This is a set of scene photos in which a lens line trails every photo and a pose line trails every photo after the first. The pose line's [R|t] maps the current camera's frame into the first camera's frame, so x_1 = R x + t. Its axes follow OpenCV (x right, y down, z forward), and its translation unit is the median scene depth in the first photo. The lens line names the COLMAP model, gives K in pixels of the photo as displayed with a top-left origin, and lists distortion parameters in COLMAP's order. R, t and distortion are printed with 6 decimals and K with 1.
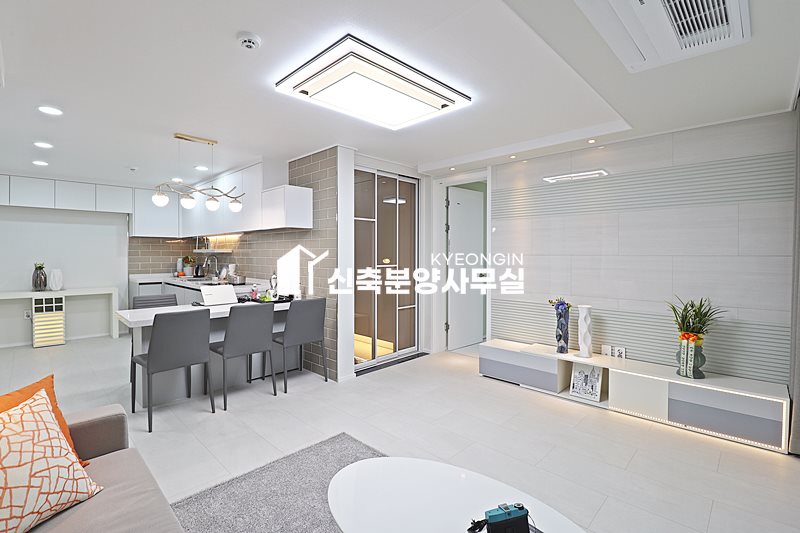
lens RADIAL K [[374.0, 0, 399.5], [0, 374.0, 259.9], [0, 0, 1]] dist [0.000814, -0.013010]
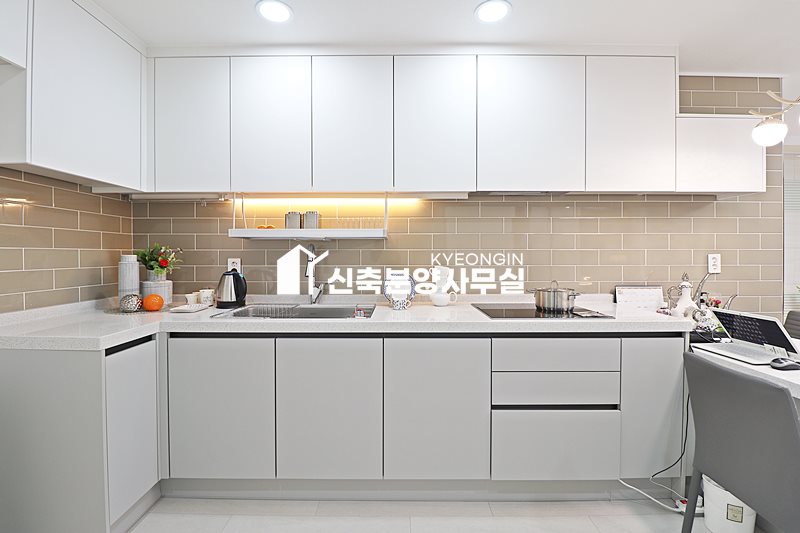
lens RADIAL K [[370.3, 0, 397.0], [0, 370.3, 258.5], [0, 0, 1]] dist [0.000105, -0.013670]
pose [[0.715382, -0.007226, 0.698697, -0.802580], [0.012874, 0.999913, -0.002840, 0.004138], [-0.698615, 0.011026, 0.715412, 0.745129]]
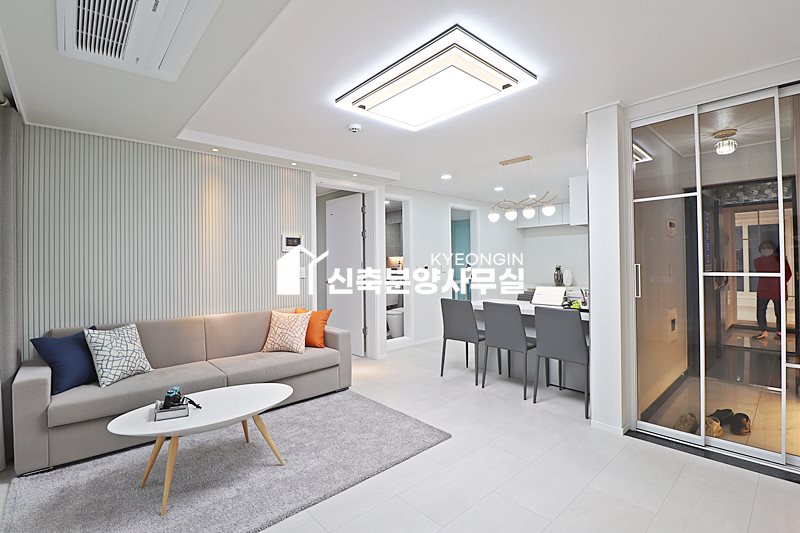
lens RADIAL K [[370.3, 0, 397.0], [0, 370.3, 258.5], [0, 0, 1]] dist [0.000105, -0.013670]
pose [[-0.056127, -0.010163, -0.998372, 0.448617], [-0.004947, 0.999939, -0.009900, -0.000395], [0.998411, 0.004383, -0.056174, 0.477400]]
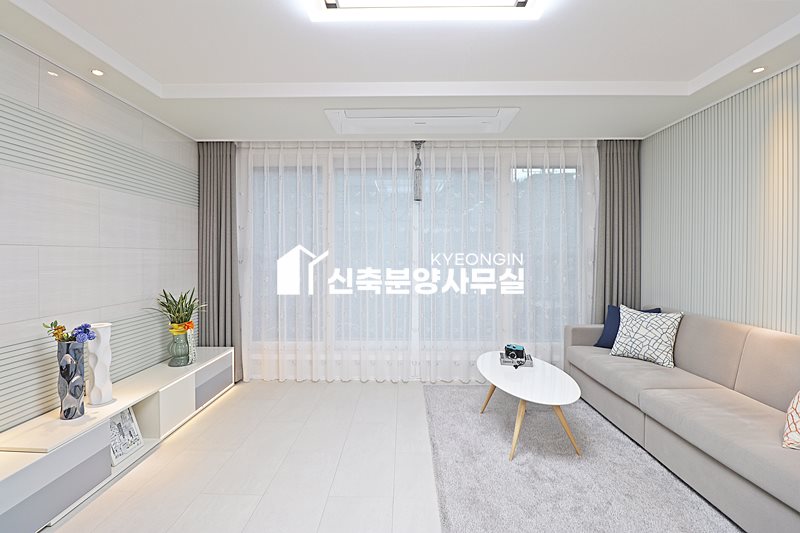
lens RADIAL K [[371.5, 0, 398.1], [0, 371.5, 259.0], [0, 0, 1]] dist [0.001273, -0.013751]
pose [[-0.689892, -0.005459, 0.723892, -0.211864], [0.011456, 0.999764, 0.018457, 0.002569], [-0.723822, 0.021026, -0.689666, 0.702700]]
